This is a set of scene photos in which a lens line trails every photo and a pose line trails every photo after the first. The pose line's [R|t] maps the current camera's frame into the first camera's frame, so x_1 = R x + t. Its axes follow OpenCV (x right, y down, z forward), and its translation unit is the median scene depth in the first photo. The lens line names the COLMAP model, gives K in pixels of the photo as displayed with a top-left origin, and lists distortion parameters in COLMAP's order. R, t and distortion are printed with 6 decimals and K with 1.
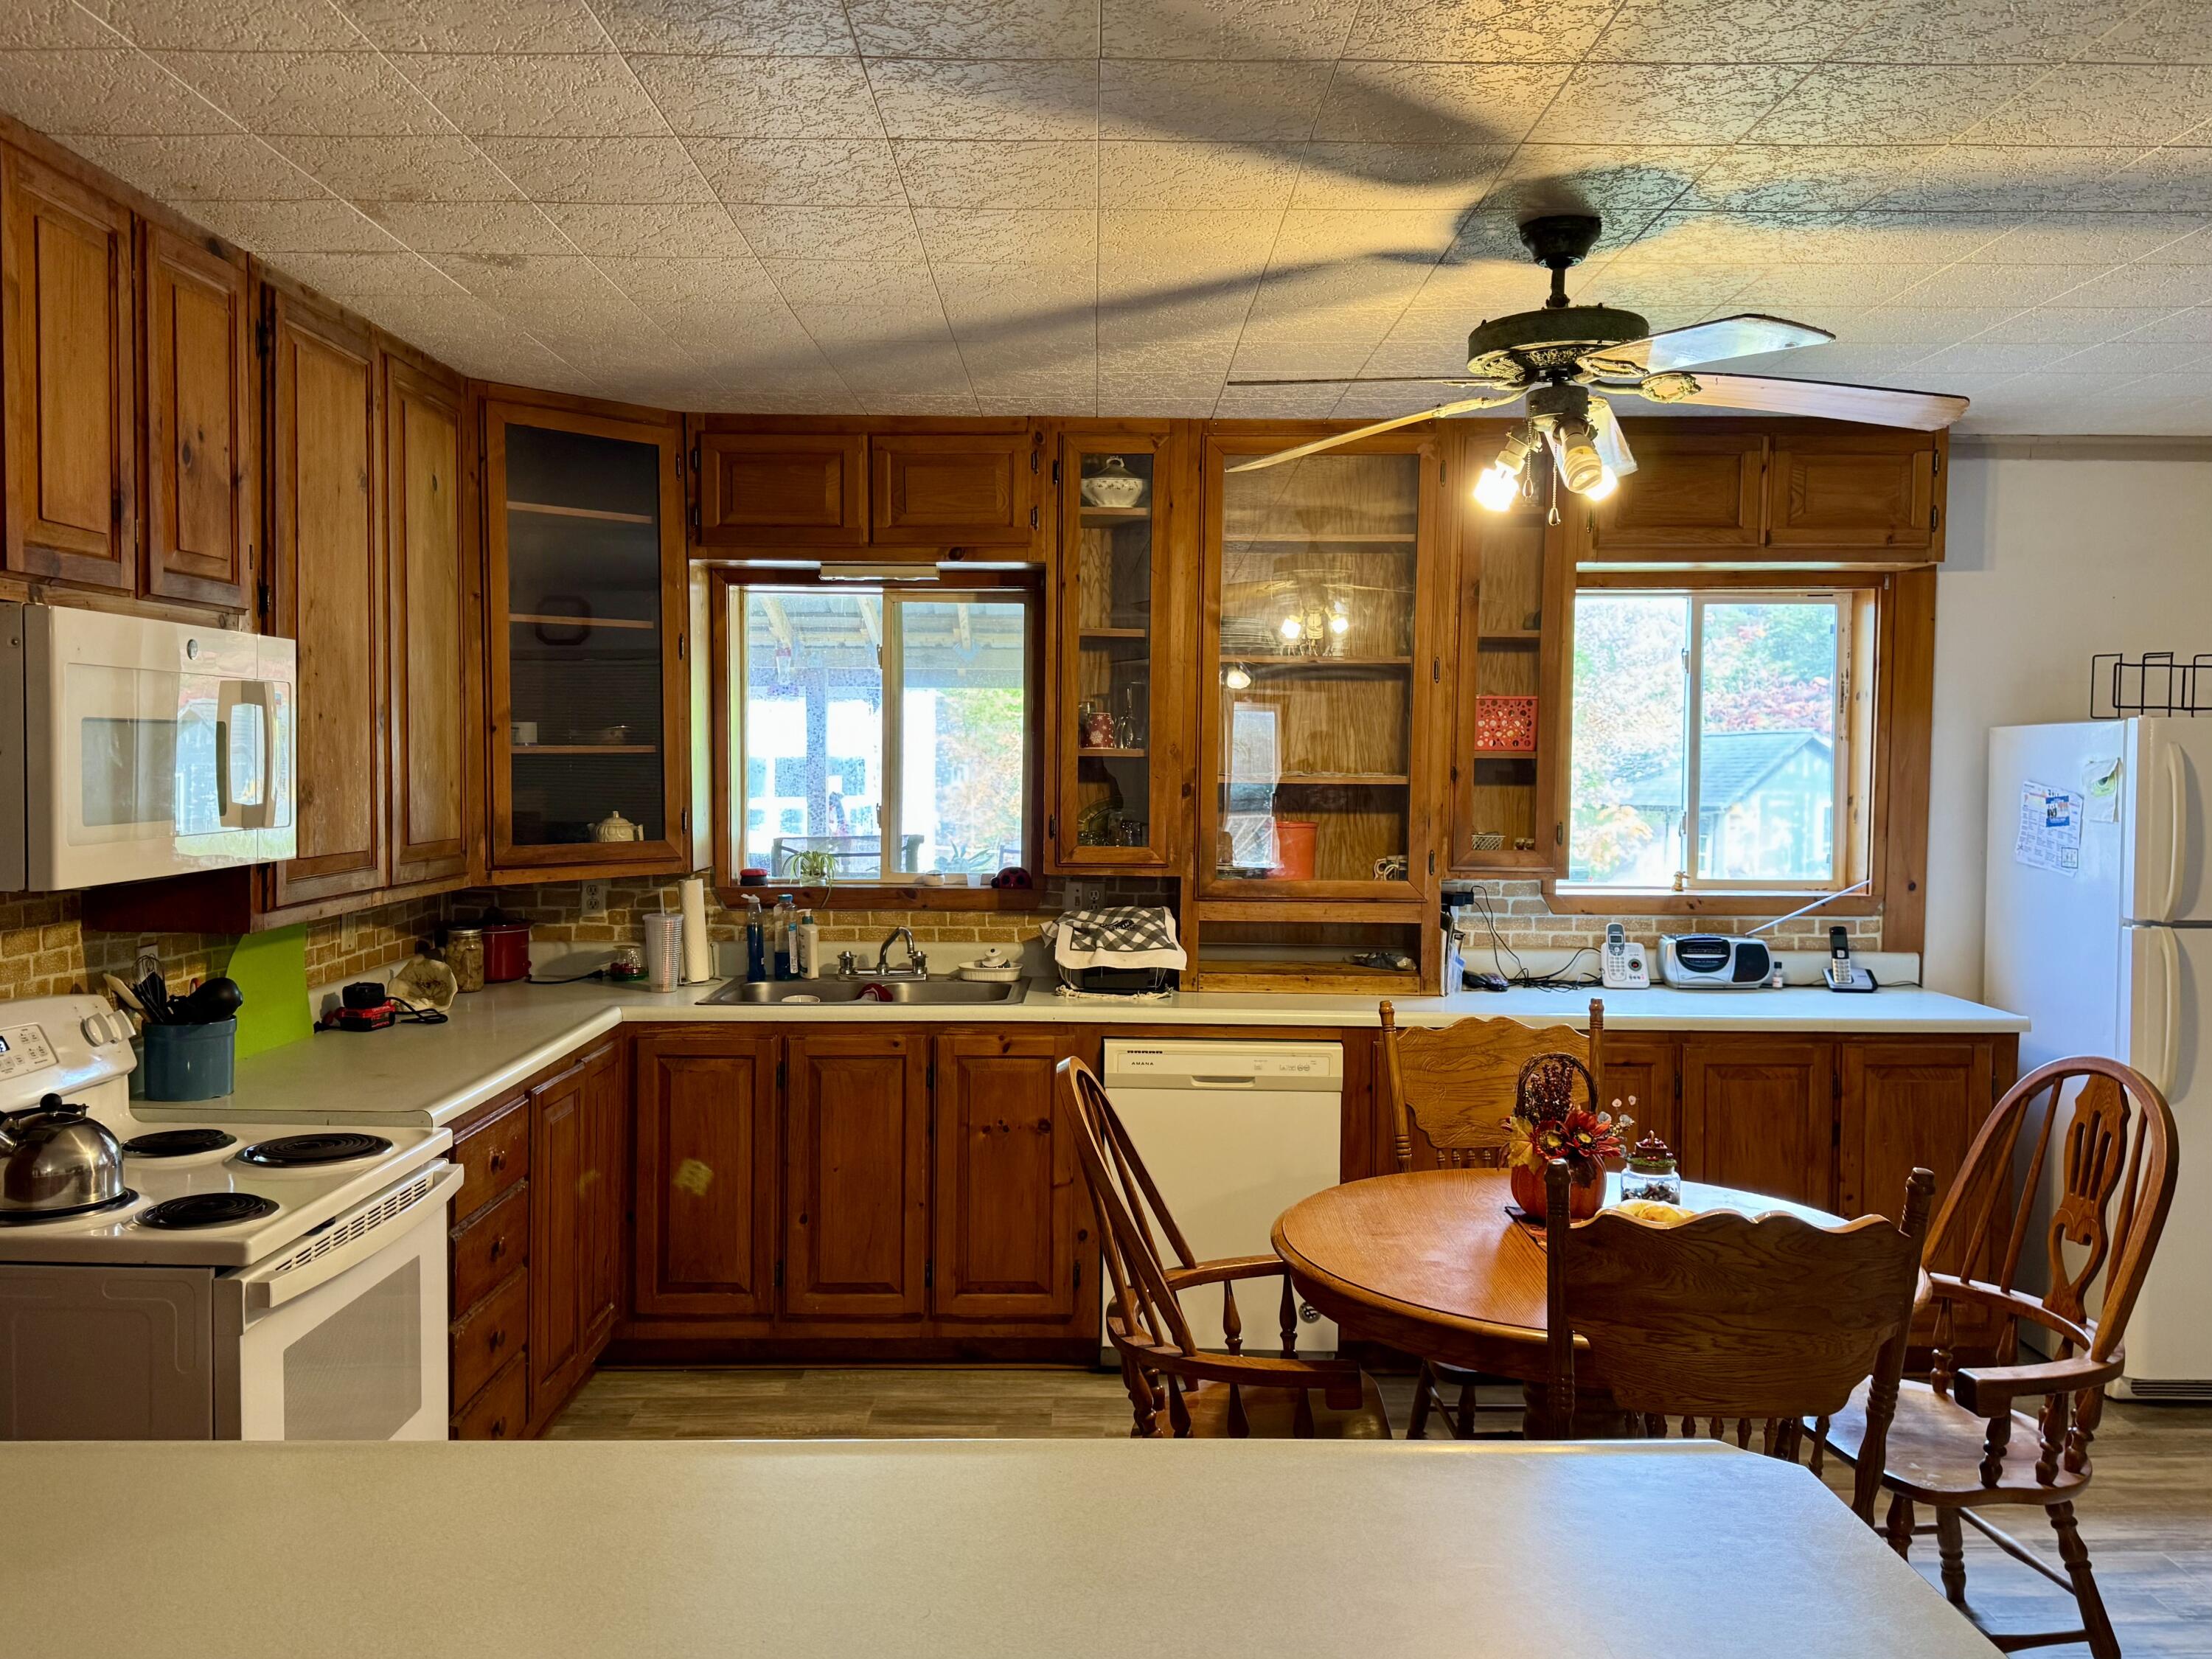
lens RADIAL K [[1776.3, 0, 1106.0], [0, 1776.3, 838.2], [0, 0, 1]] dist [0.067213, -0.011672]
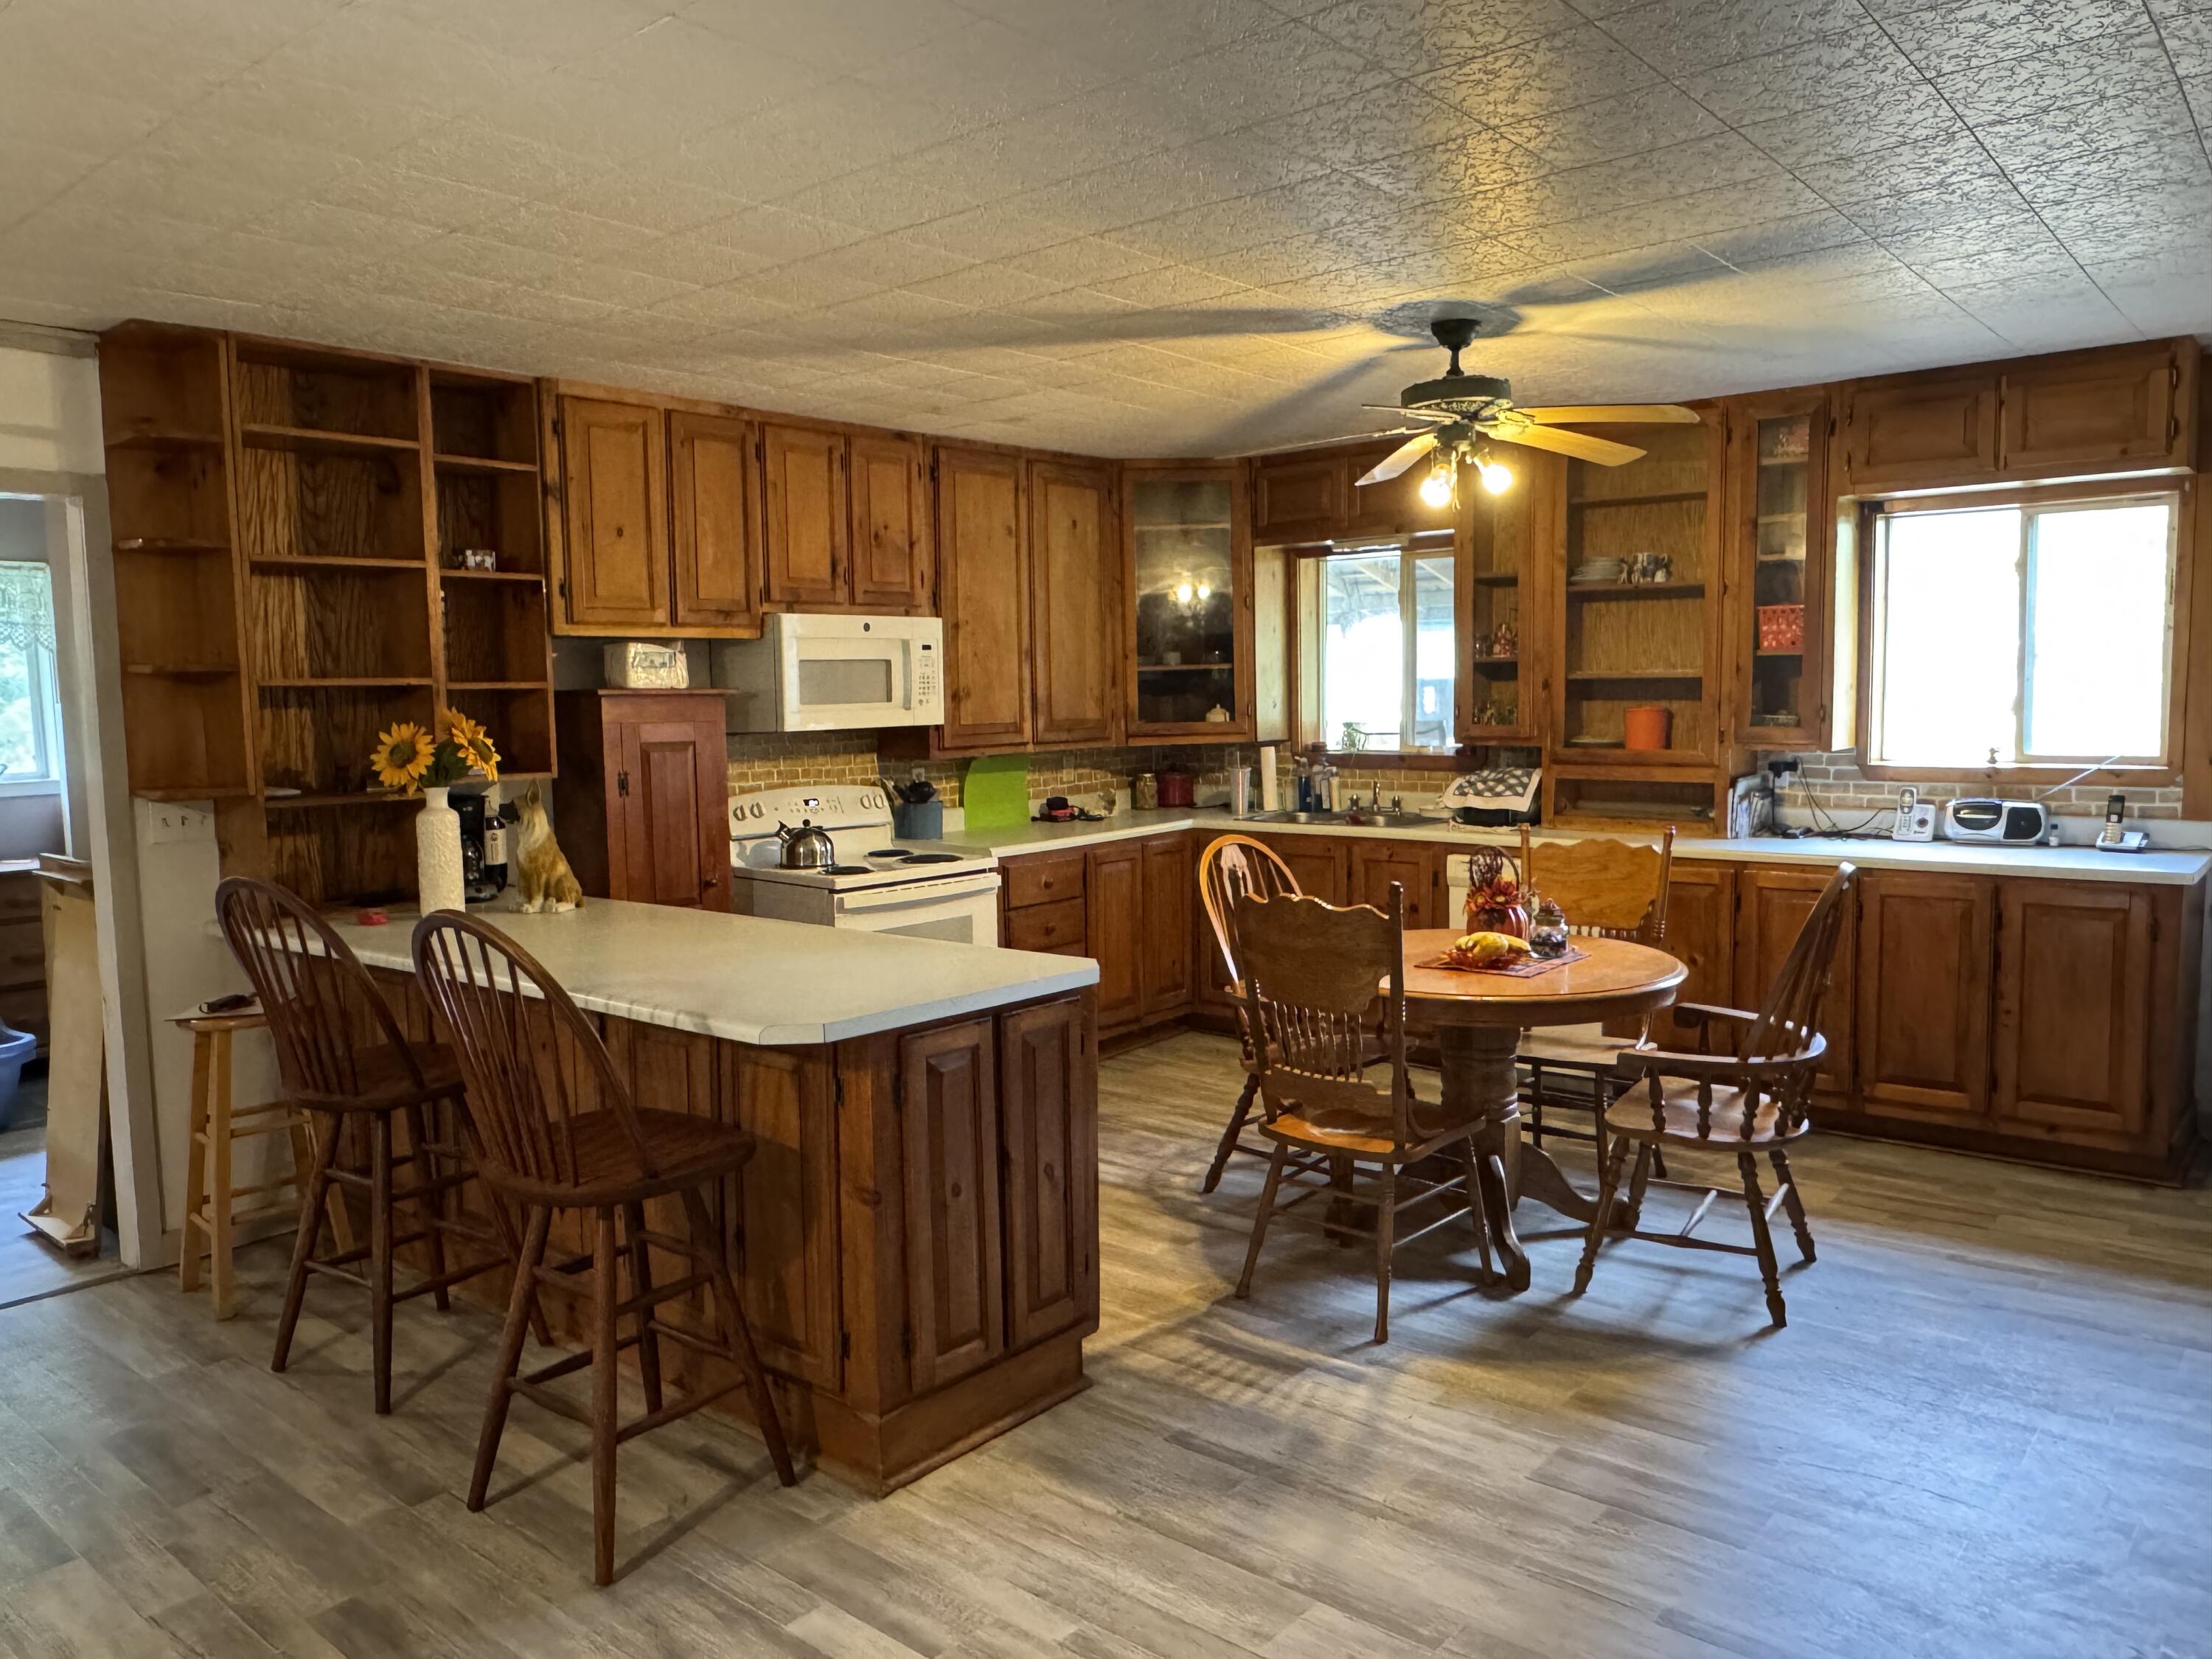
lens RADIAL K [[1567.7, 0, 1106.1], [0, 1567.7, 818.0], [0, 0, 1]] dist [0.006913, 0.001420]
pose [[0.761527, 0.035639, -0.647152, 0.585057], [-0.007226, 0.998892, 0.046507, 0.023108], [0.648093, -0.030740, 0.760941, -0.171893]]
